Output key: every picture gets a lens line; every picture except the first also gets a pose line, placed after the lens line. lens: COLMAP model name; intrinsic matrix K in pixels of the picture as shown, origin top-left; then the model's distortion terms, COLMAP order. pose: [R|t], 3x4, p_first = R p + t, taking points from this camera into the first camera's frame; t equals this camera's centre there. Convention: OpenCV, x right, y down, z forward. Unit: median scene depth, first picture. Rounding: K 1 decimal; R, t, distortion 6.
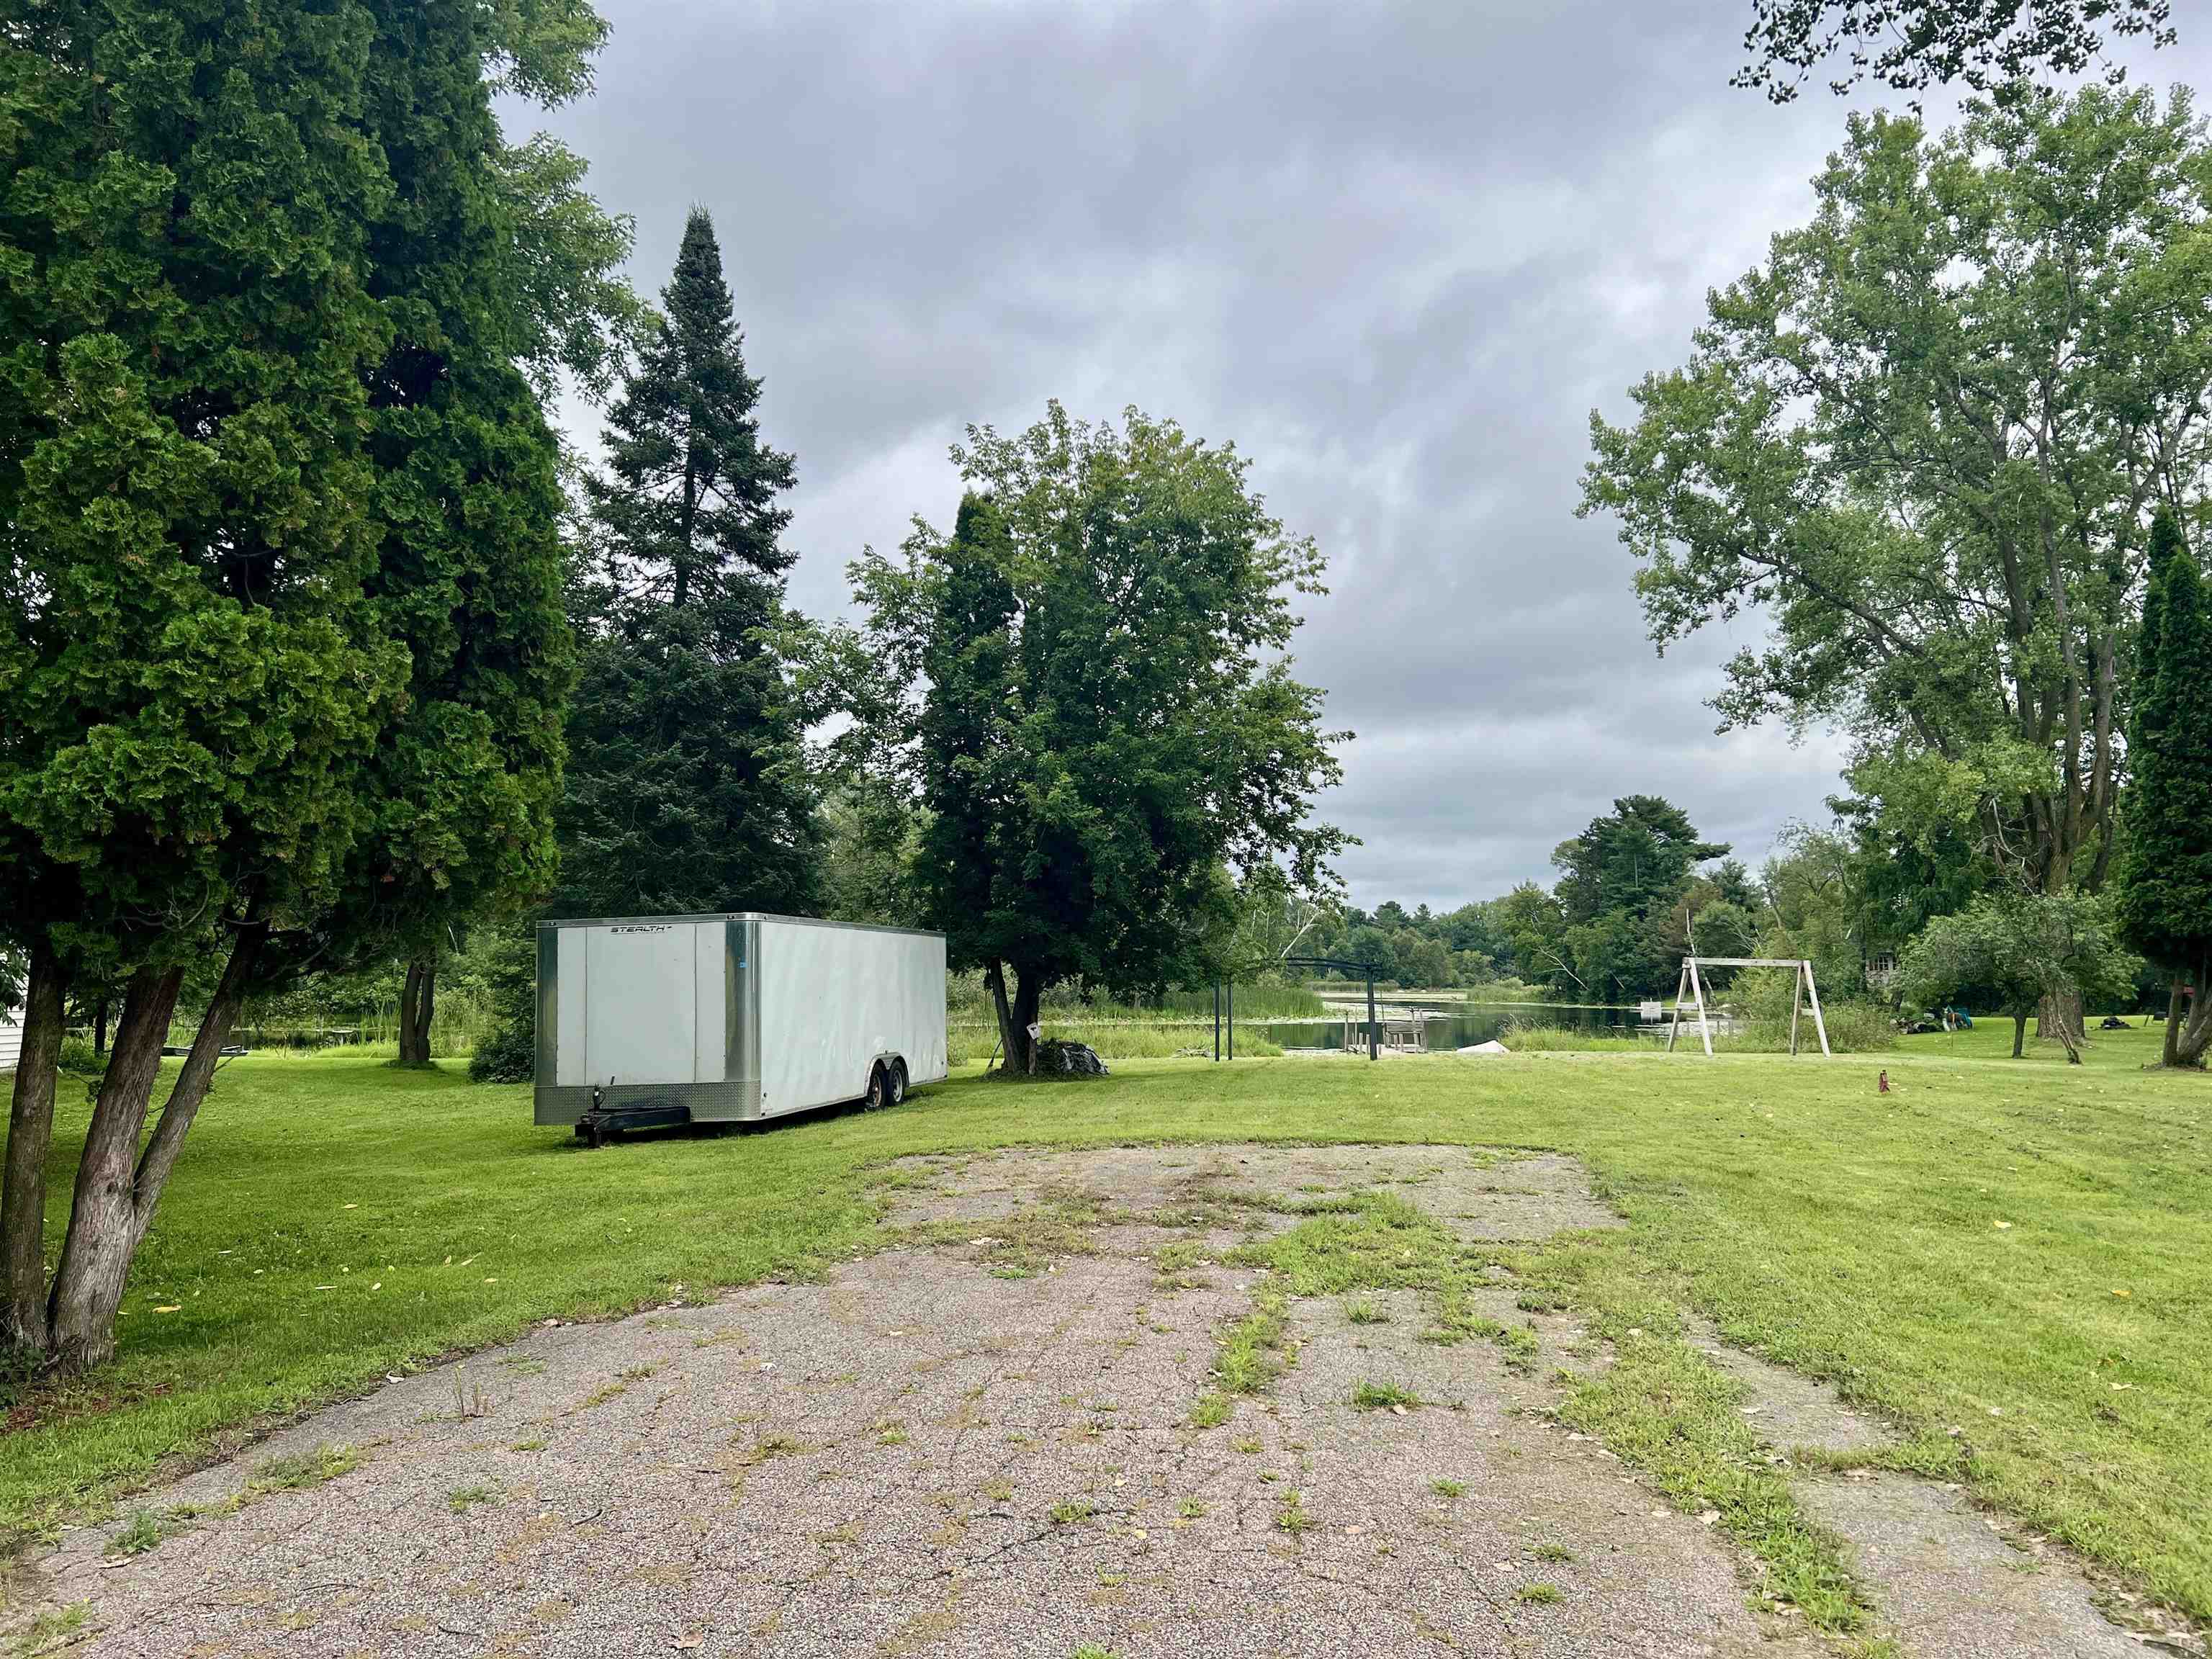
lens RADIAL K [[1657.1, 0, 1092.8], [0, 1657.1, 825.4], [0, 0, 1]] dist [0.062483, -0.104239]
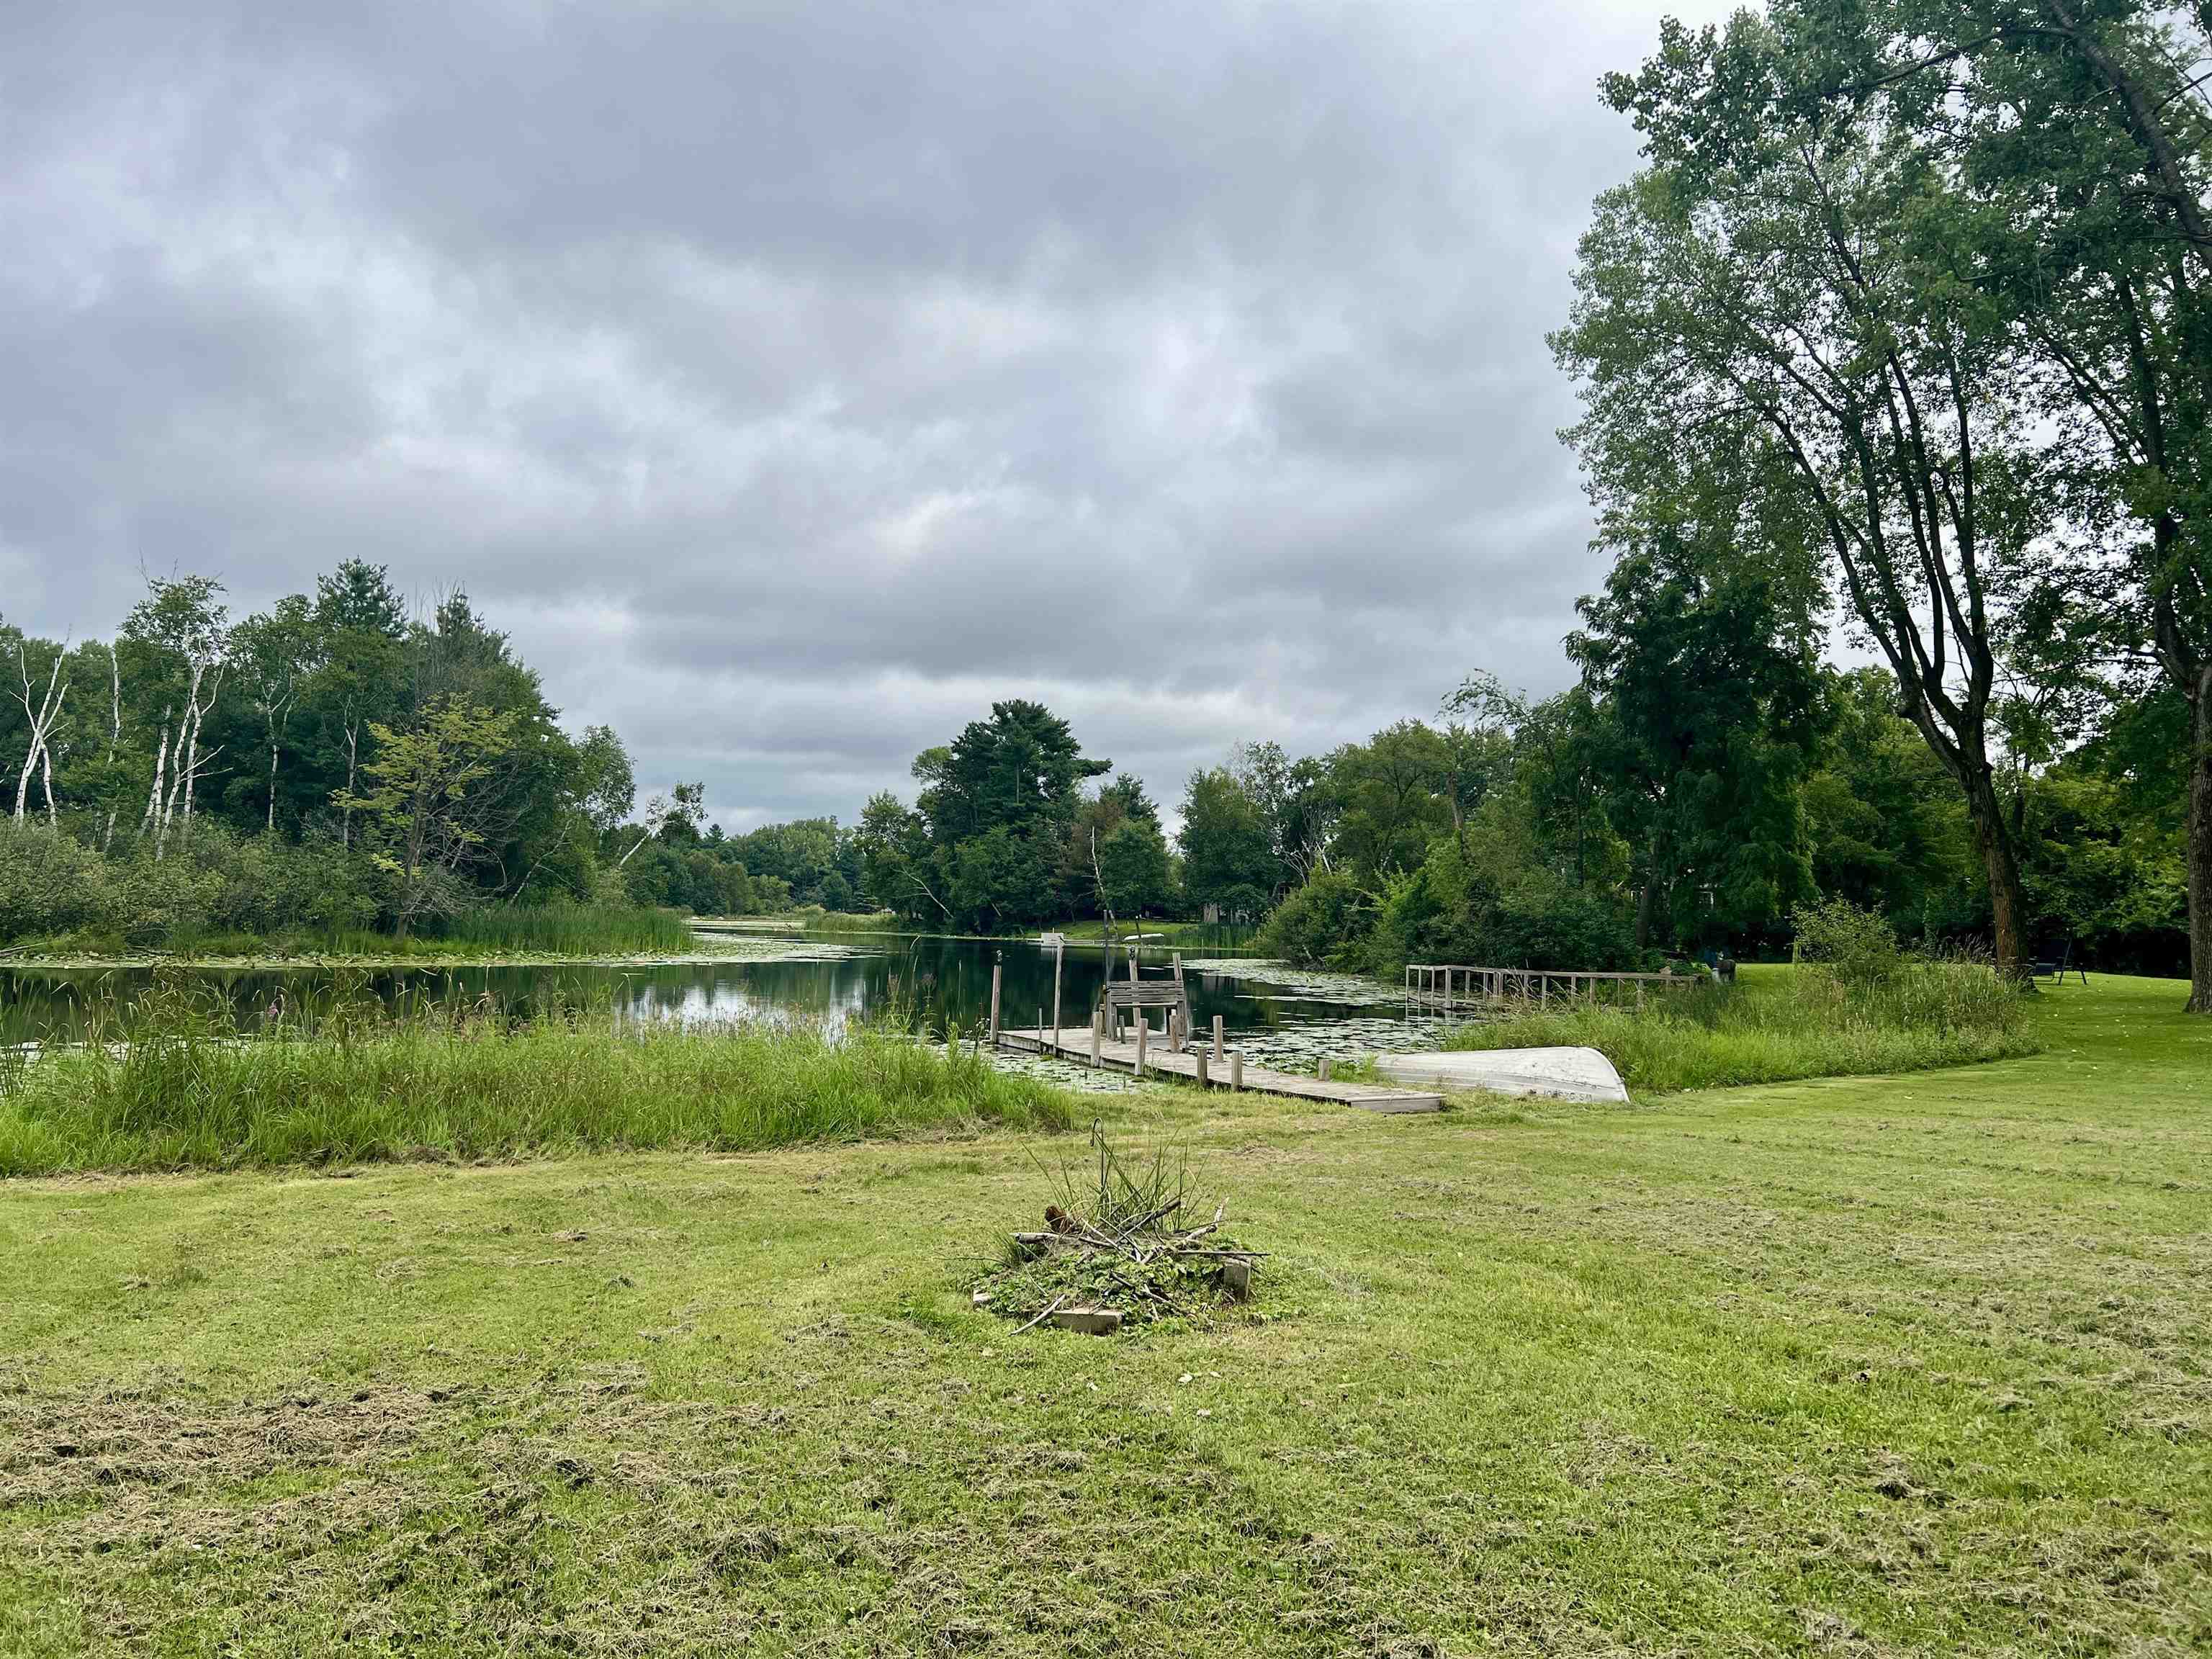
lens RADIAL K [[1656.2, 0, 1121.2], [0, 1656.2, 834.4], [0, 0, 1]] dist [0.119310, -0.191706]
pose [[0.900334, 0.039618, 0.433392, -0.007565], [-0.060630, 0.997555, 0.034763, 0.067247], [-0.430955, -0.057575, 0.900535, 0.631649]]
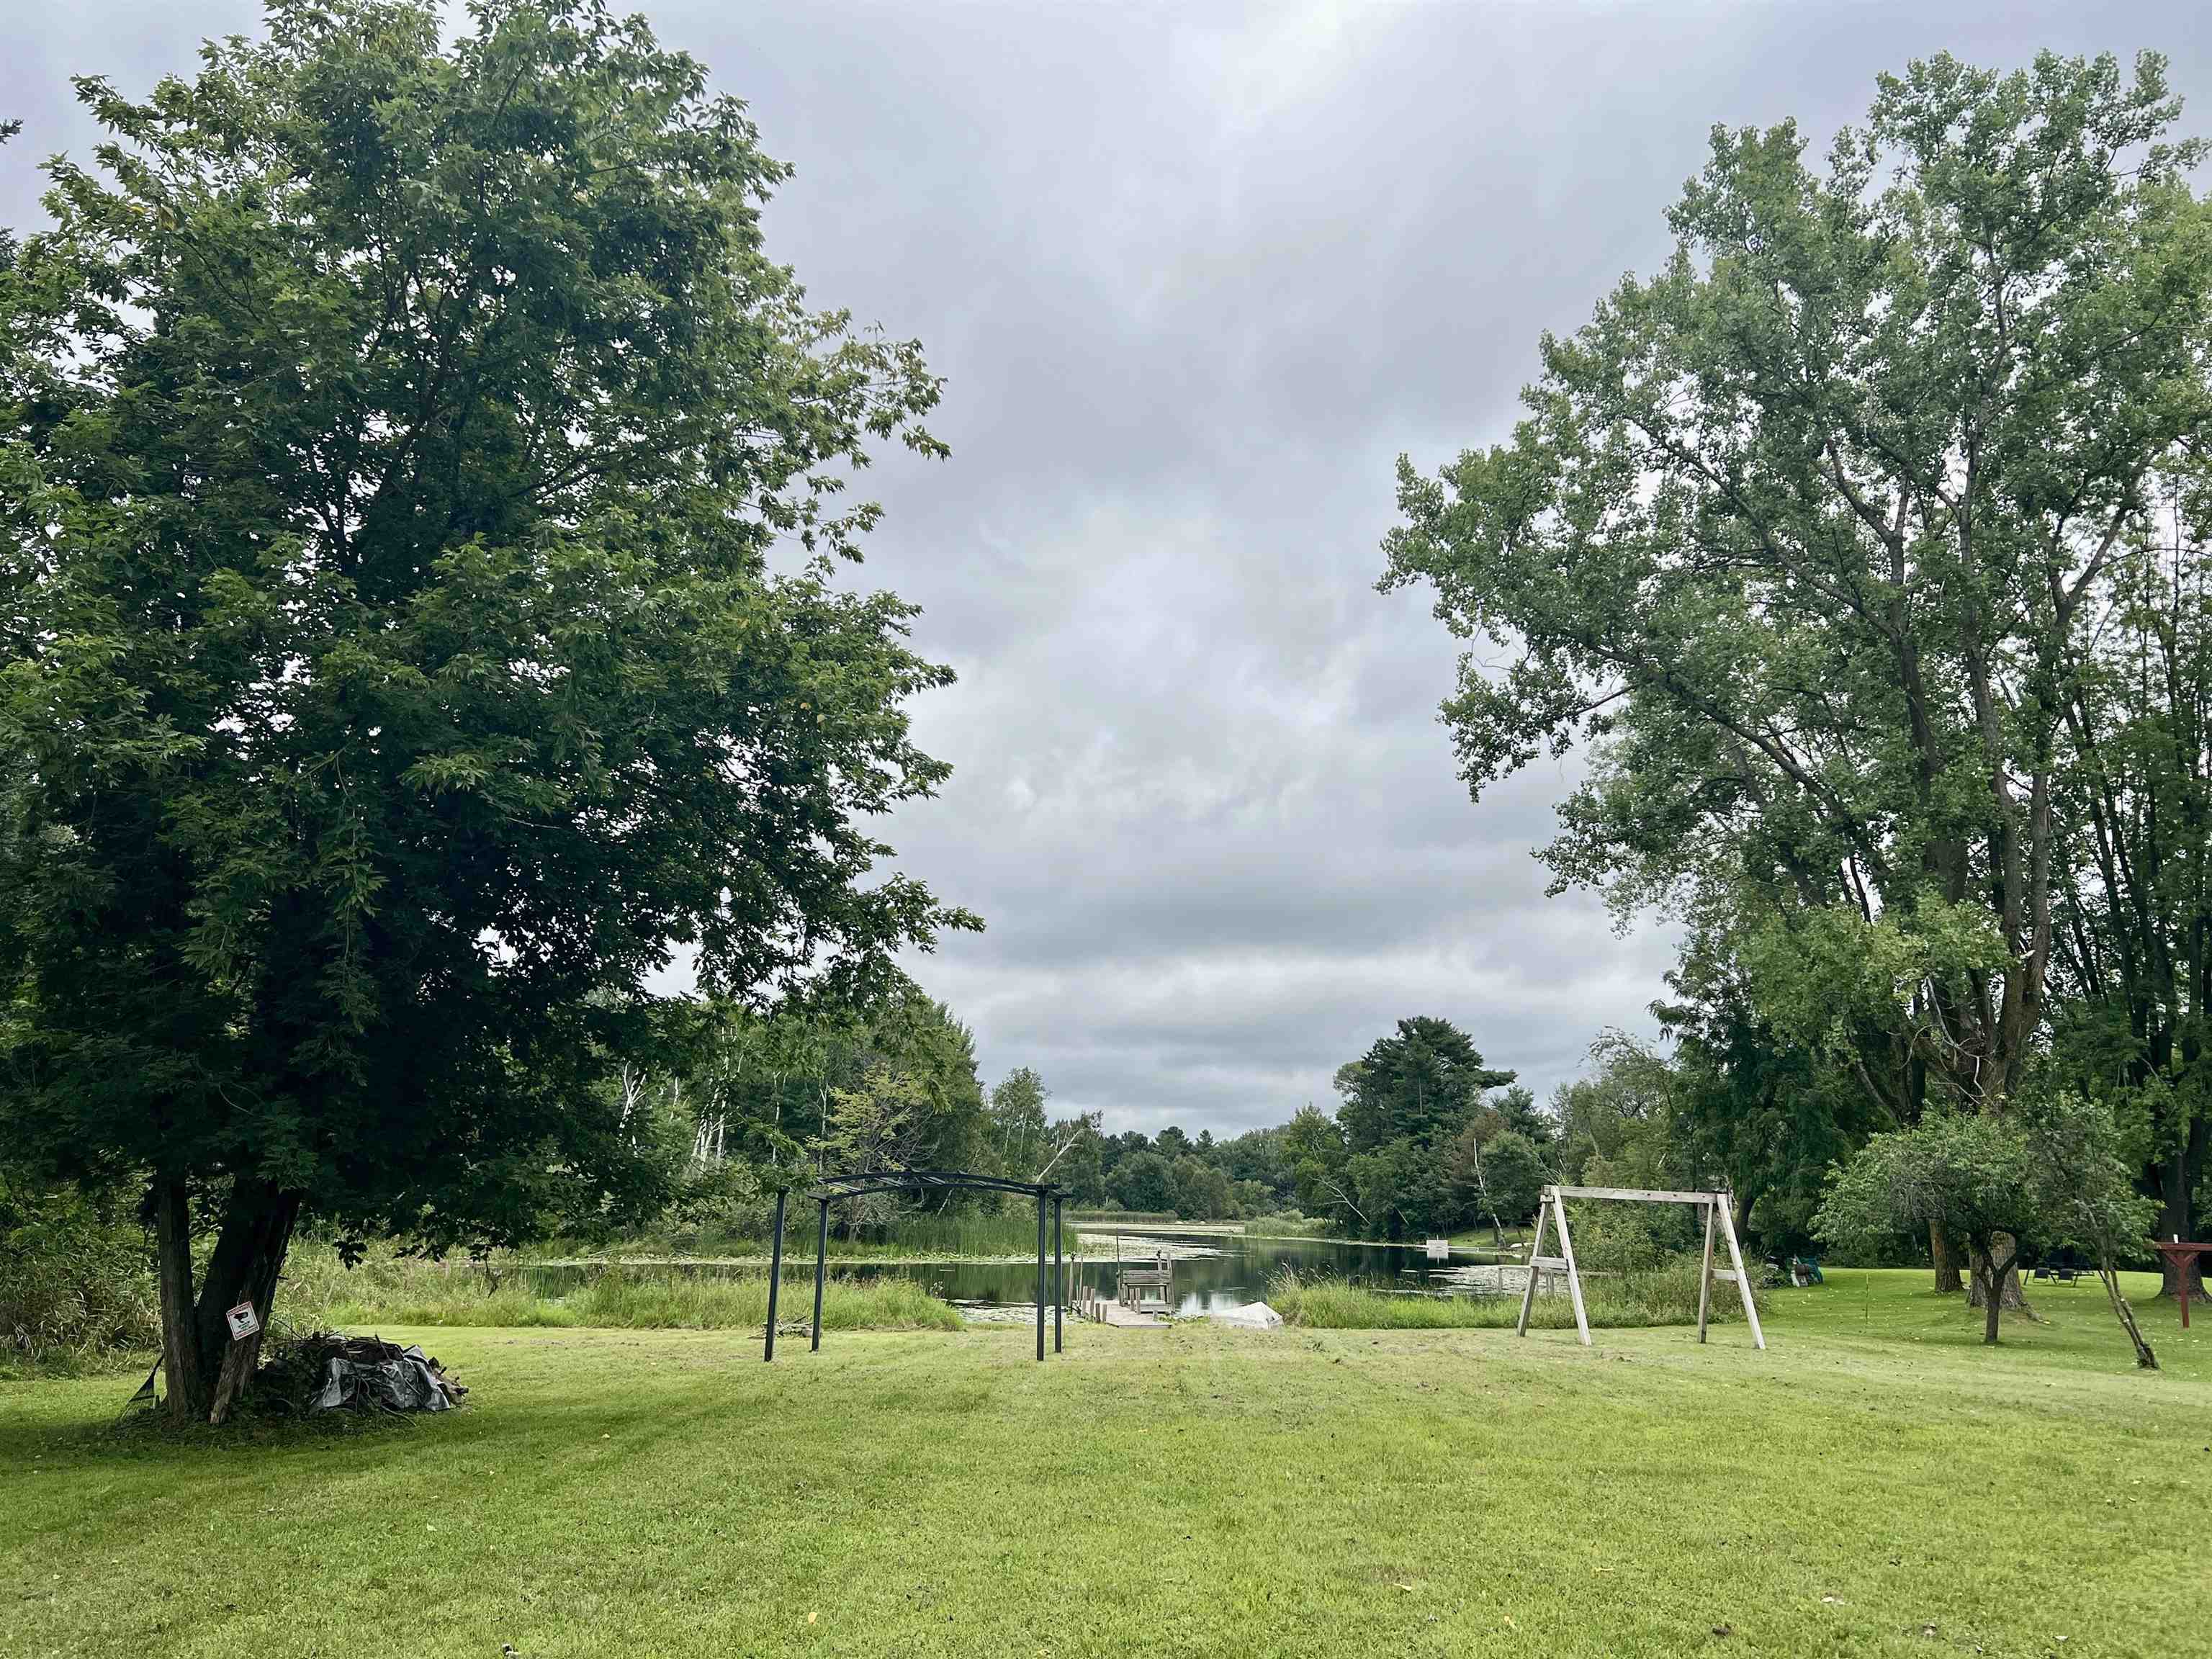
lens RADIAL K [[1656.2, 0, 1121.2], [0, 1656.2, 834.4], [0, 0, 1]] dist [0.119310, -0.191706]
pose [[0.989283, 0.047749, 0.137985, 0.065933], [-0.029860, 0.991206, -0.128918, 0.022399], [-0.142927, 0.123416, 0.982008, 0.251538]]
